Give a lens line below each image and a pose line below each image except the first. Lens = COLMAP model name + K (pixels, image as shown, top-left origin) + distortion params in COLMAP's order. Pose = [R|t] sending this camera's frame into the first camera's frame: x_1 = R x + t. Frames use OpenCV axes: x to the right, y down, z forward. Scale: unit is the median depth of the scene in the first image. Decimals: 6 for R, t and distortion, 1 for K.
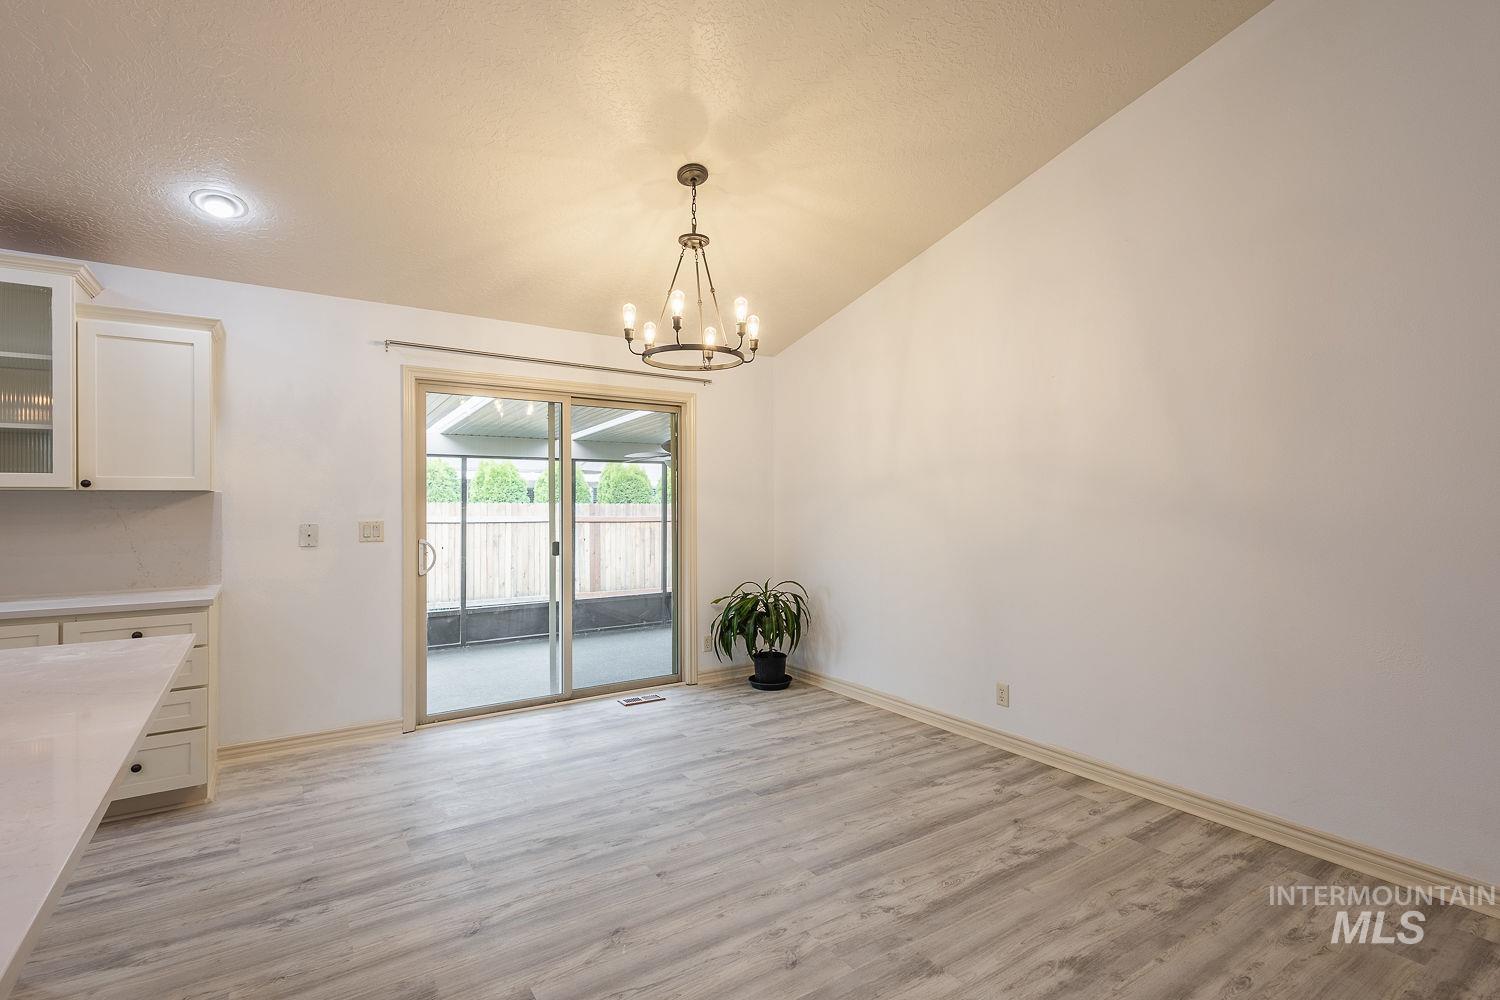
lens RADIAL K [[704.7, 0, 750.3], [0, 704.7, 497.5], [0, 0, 1]] dist [0.010650, -0.004007]
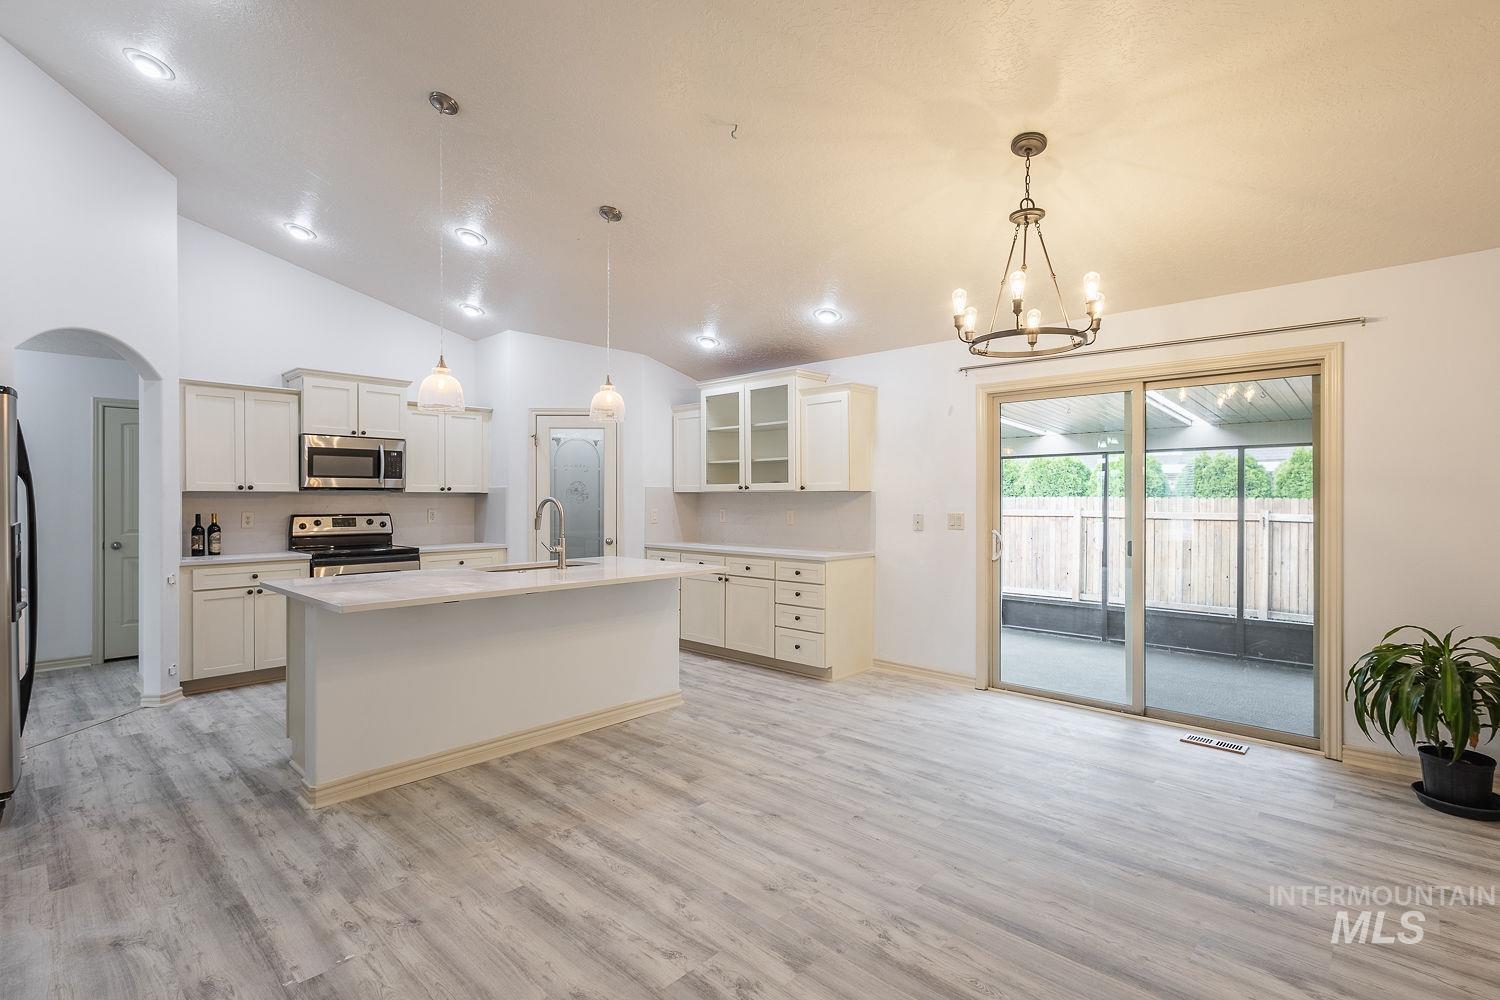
lens RADIAL K [[704.7, 0, 749.5], [0, 704.7, 499.5], [0, 0, 1]] dist [0.010650, -0.004007]
pose [[0.218268, 0.002823, -0.975885, 0.731251], [0.005408, 0.999977, 0.004102, 0.001902], [0.975874, -0.006173, 0.218248, 0.432168]]
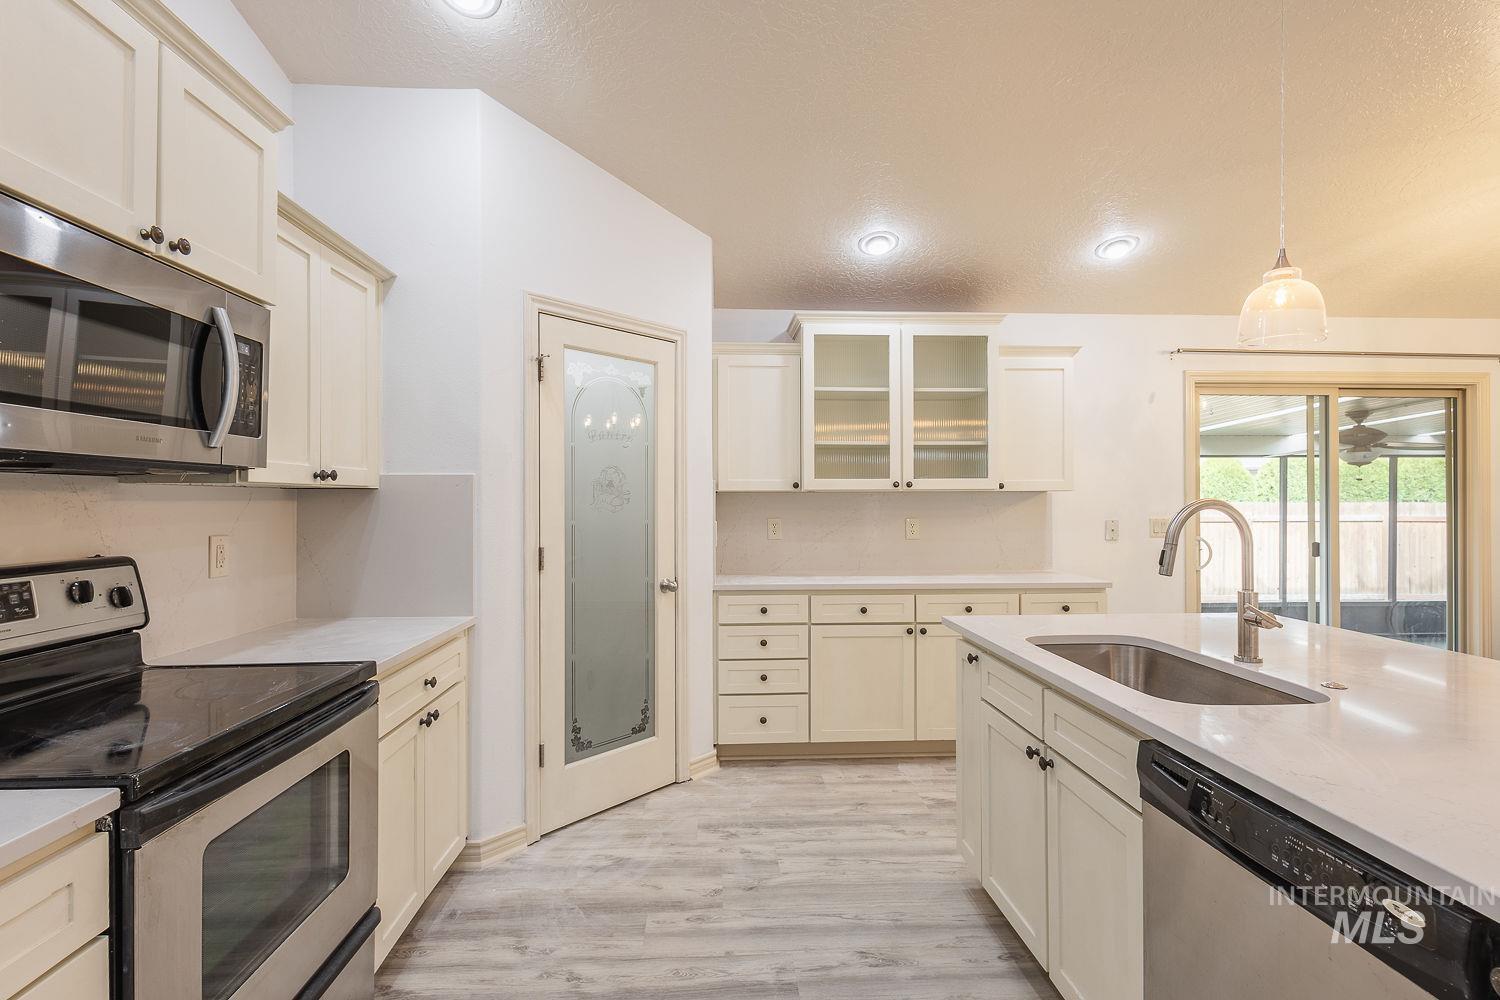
lens RADIAL K [[704.7, 0, 748.9], [0, 704.7, 501.5], [0, 0, 1]] dist [0.010650, -0.004007]
pose [[0.854874, 0.000332, -0.518836, -0.609341], [0.003584, 0.999972, 0.006546, -0.001915], [0.518823, -0.007455, 0.854849, -0.294847]]
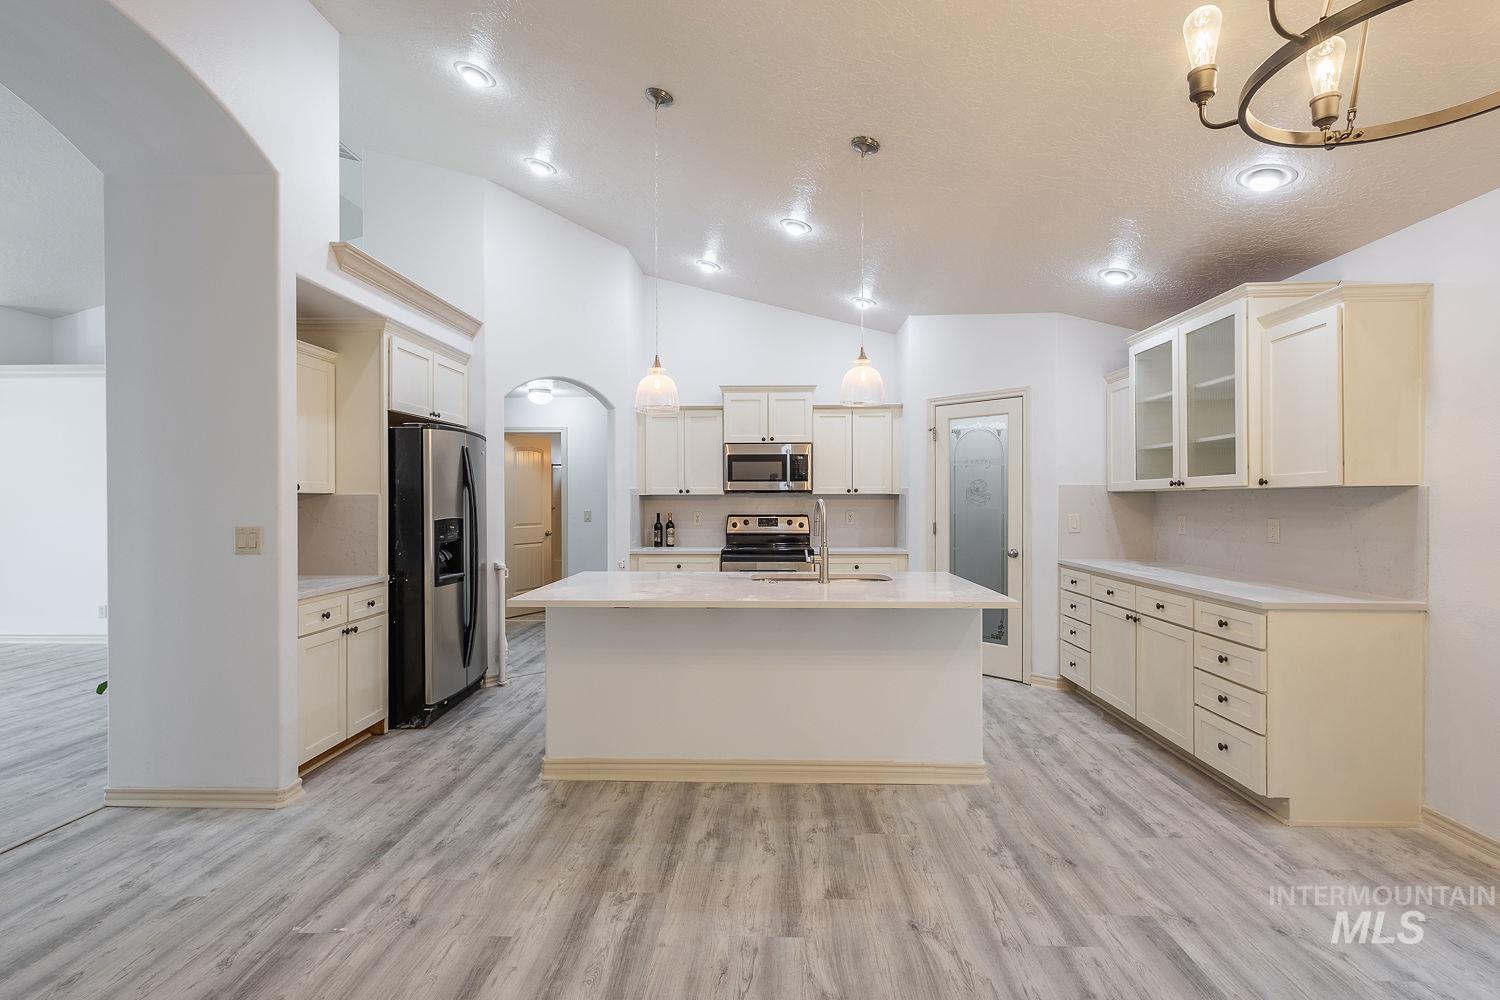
lens RADIAL K [[704.7, 0, 749.5], [0, 704.7, 499.1], [0, 0, 1]] dist [0.010650, -0.004007]
pose [[-0.589532, 0.000791, -0.807745, 0.367261], [0.006742, 0.999970, -0.003942, 0.004618], [0.807717, -0.007770, -0.589519, 0.919551]]
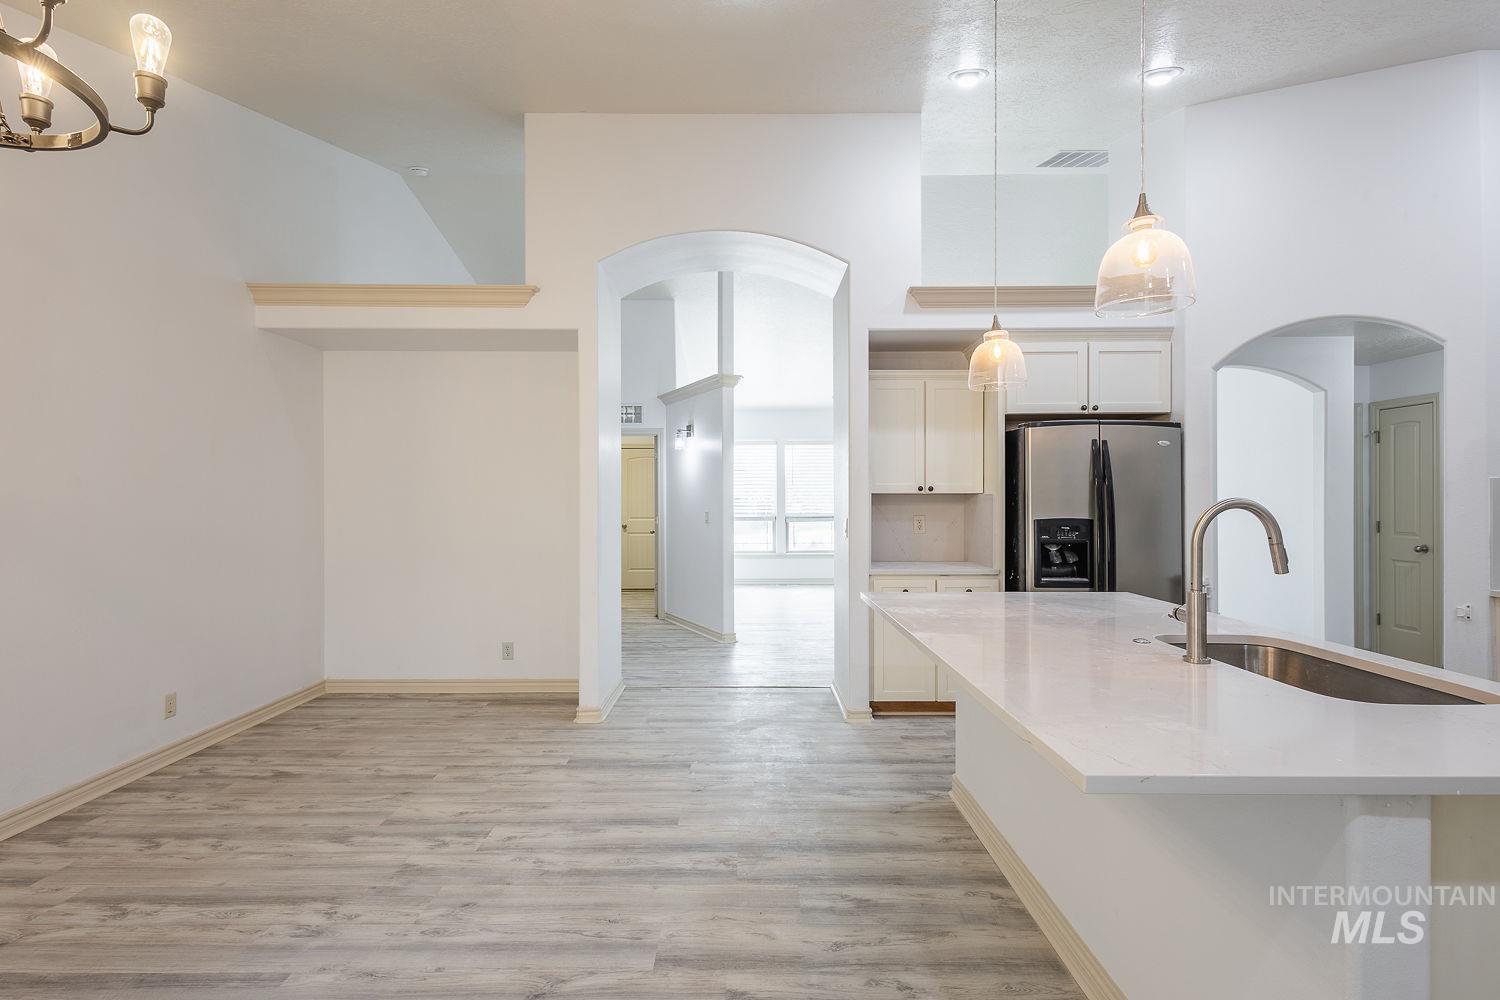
lens RADIAL K [[704.7, 0, 748.7], [0, 704.7, 499.8], [0, 0, 1]] dist [0.010650, -0.004007]
pose [[-0.827337, 0.001378, 0.561704, -0.583141], [-0.001680, 0.999986, -0.004928, 0.005628], [-0.561703, -0.005021, -0.827324, 1.029004]]
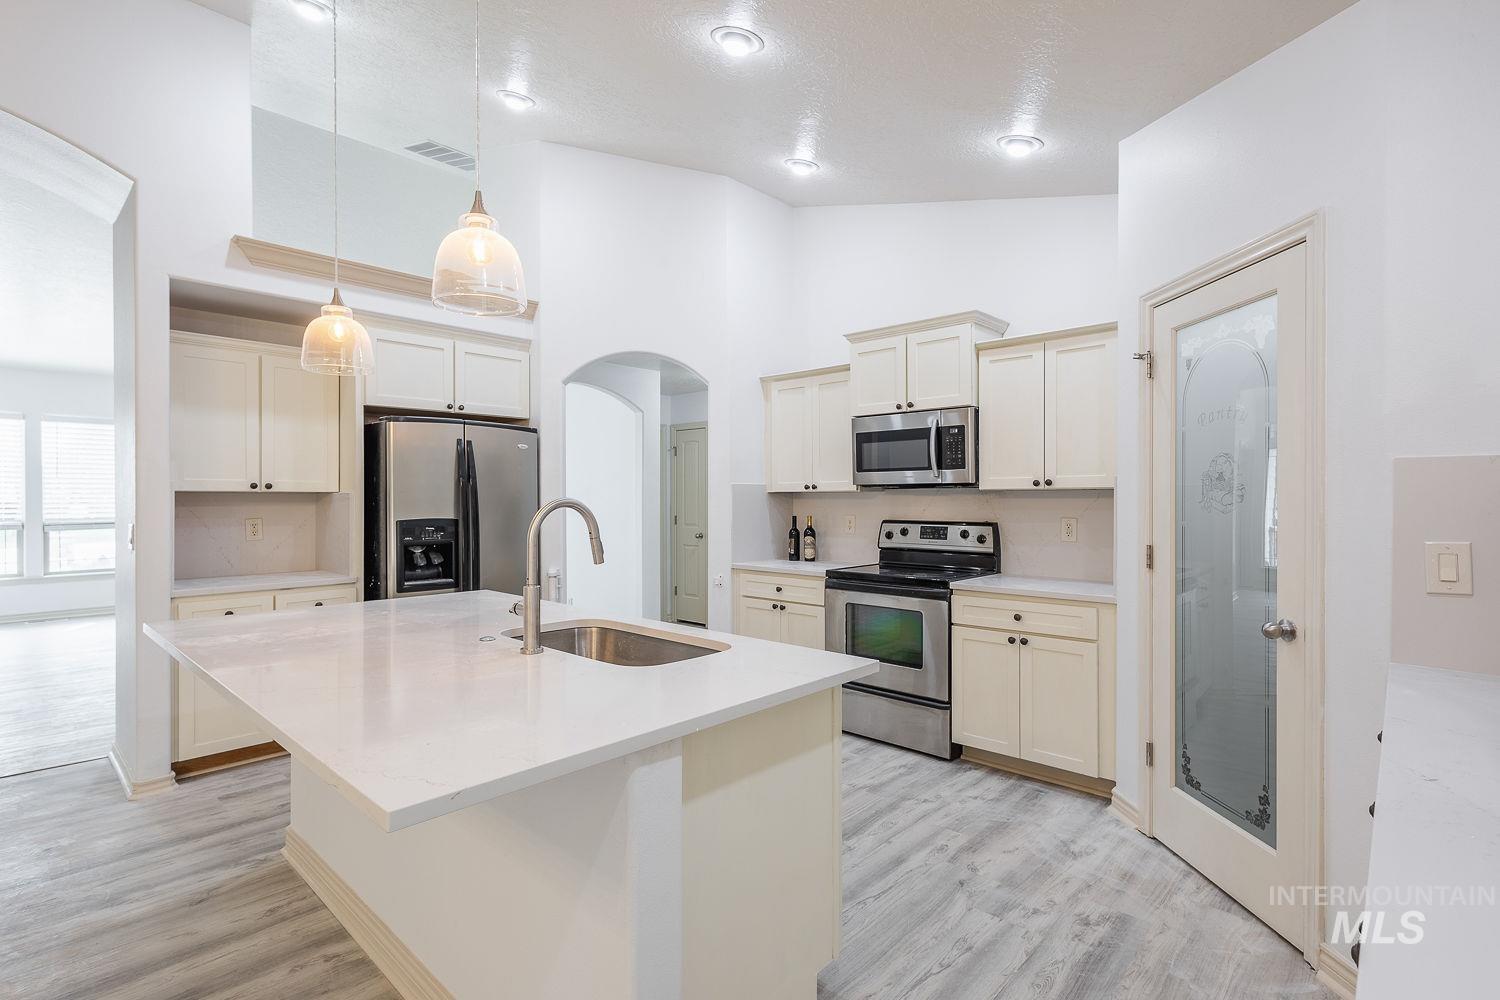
lens RADIAL K [[704.7, 0, 750.4], [0, 704.7, 500.3], [0, 0, 1]] dist [0.010650, -0.004007]
pose [[-0.974371, 0.002099, -0.224938, -0.606975], [0.002917, 0.999990, -0.003307, 0.005515], [0.224929, -0.003878, -0.974367, 0.985085]]
